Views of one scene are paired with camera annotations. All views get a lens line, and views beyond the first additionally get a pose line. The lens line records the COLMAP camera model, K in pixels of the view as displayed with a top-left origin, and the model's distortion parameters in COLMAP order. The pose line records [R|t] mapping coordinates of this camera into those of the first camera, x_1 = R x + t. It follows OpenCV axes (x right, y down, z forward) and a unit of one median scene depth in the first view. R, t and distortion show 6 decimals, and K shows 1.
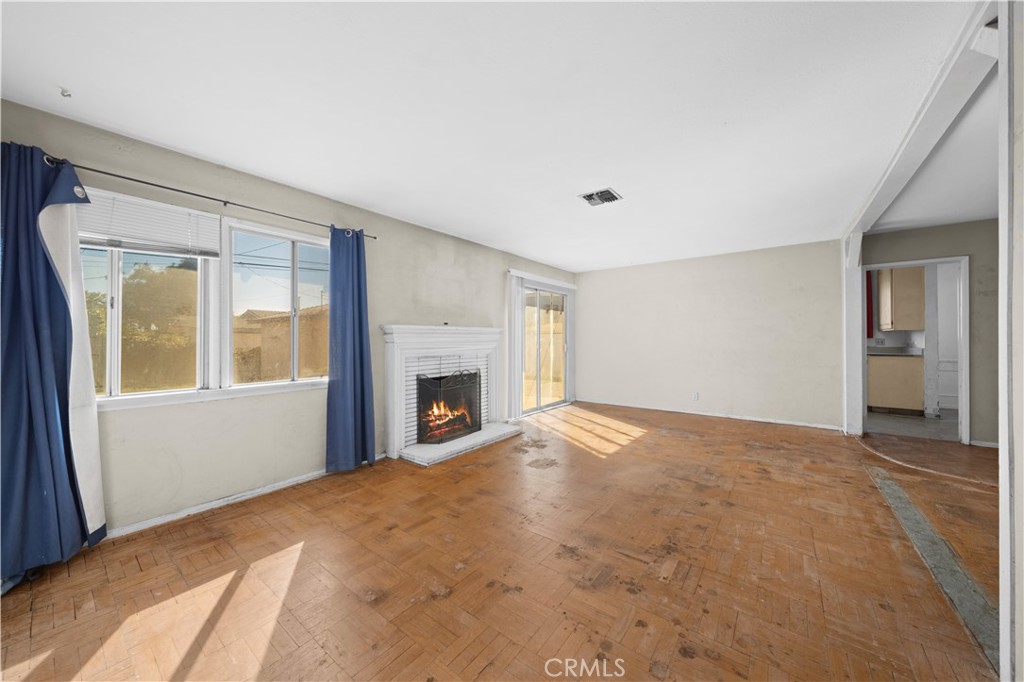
lens RADIAL K [[361.5, 0, 512.5], [0, 361.5, 337.0], [0, 0, 1]] dist [-0.000902, -0.000100]
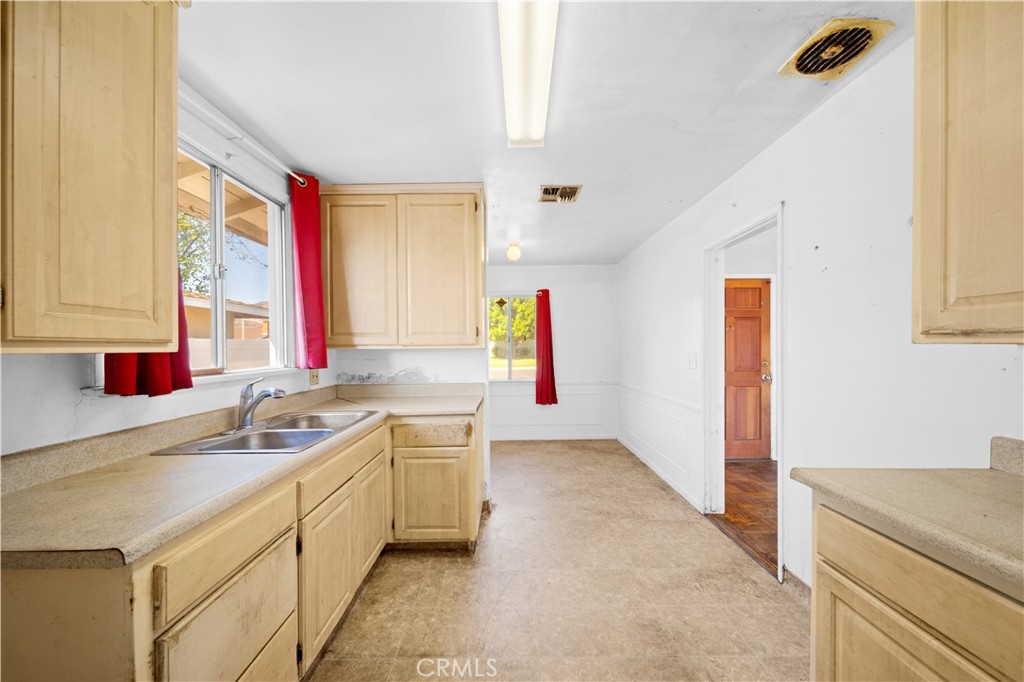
lens RADIAL K [[365.7, 0, 507.9], [0, 365.7, 345.2], [0, 0, 1]] dist [-0.001494, -0.000206]
pose [[-0.607816, 0.008203, 0.794036, 0.398443], [0.004354, 0.999966, -0.006998, -0.011128], [-0.794066, -0.000796, -0.607831, 0.742848]]
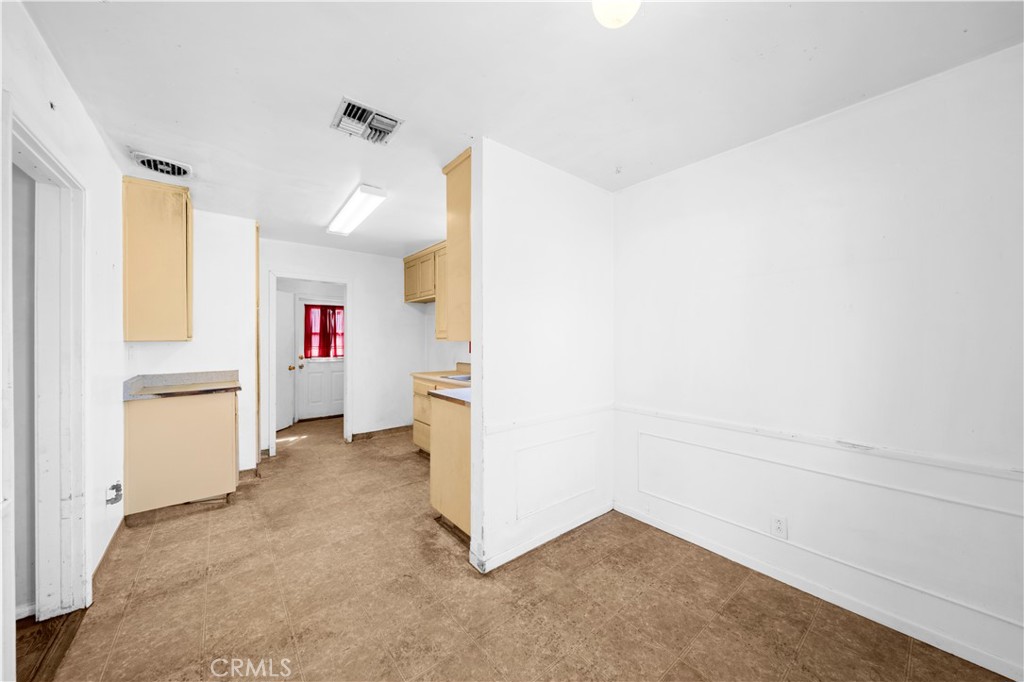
lens RADIAL K [[357.1, 0, 512.0], [0, 357.1, 341.0], [0, 0, 1]] dist [0.000913, -0.002722]
pose [[0.974370, -0.000638, -0.224949, 0.727435], [0.002411, 0.999968, 0.007608, -0.012490], [0.224937, -0.007956, 0.974341, 0.358867]]
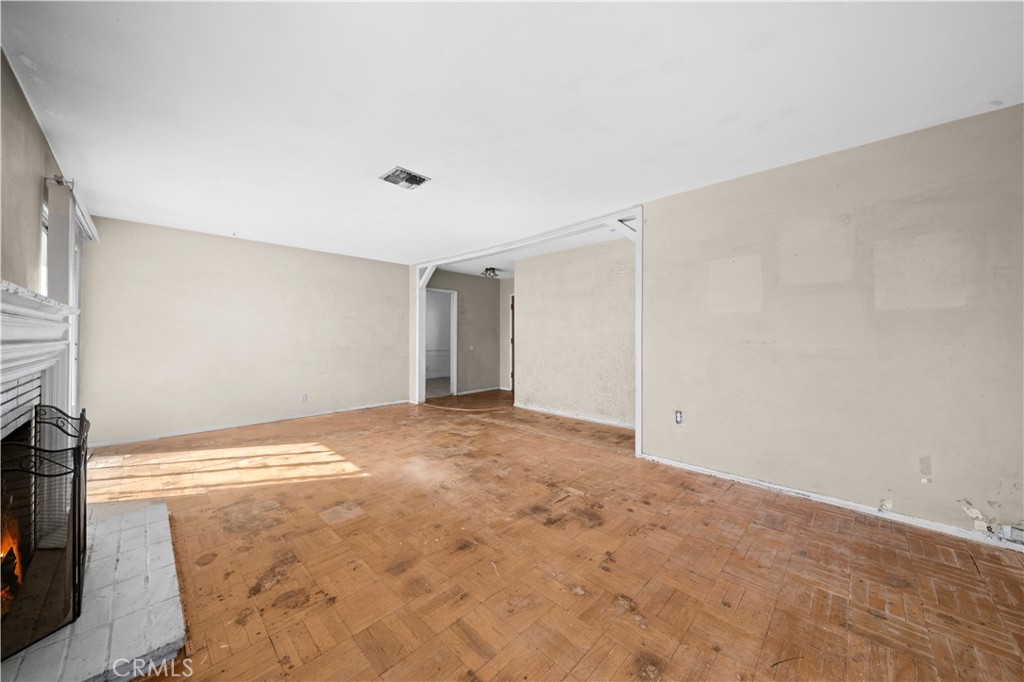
lens RADIAL K [[360.1, 0, 511.2], [0, 360.1, 345.4], [0, 0, 1]] dist [-0.001455, -0.000302]
pose [[0.113264, -0.019085, 0.993382, -0.988612], [-0.006455, 0.999780, 0.019944, 0.015954], [-0.993544, -0.008672, 0.113116, 1.028920]]
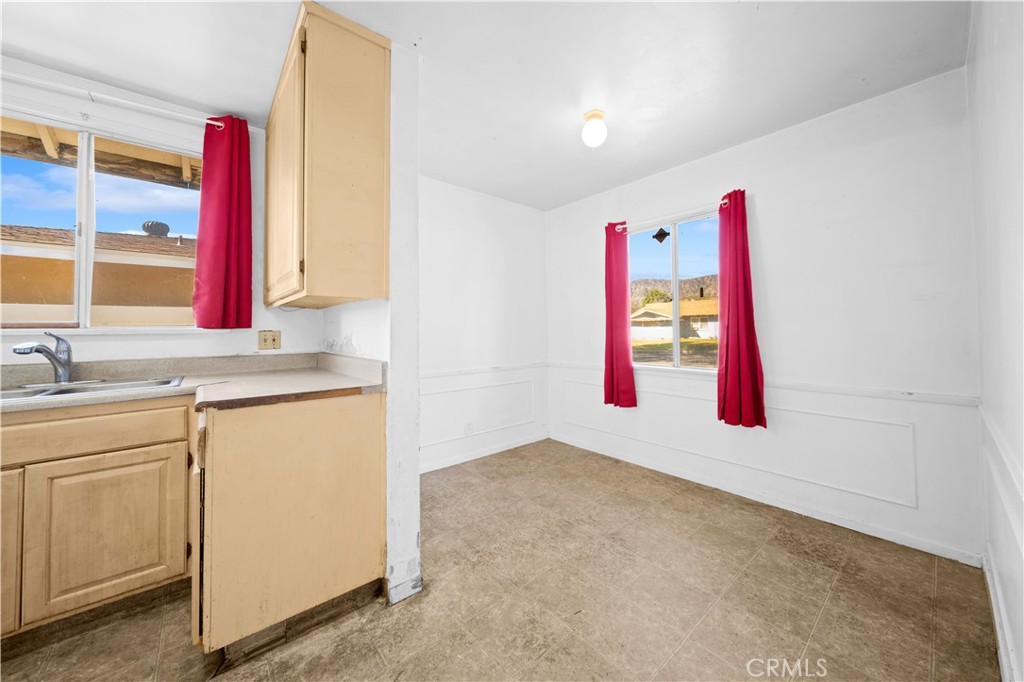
lens RADIAL K [[362.5, 0, 513.1], [0, 362.5, 317.9], [0, 0, 1]] dist [-0.000471, -0.000178]
pose [[0.210532, 0.028137, 0.977182, 0.499489], [0.003749, 0.999555, -0.029589, 0.002867], [-0.977580, 0.009893, 0.210333, 0.479559]]
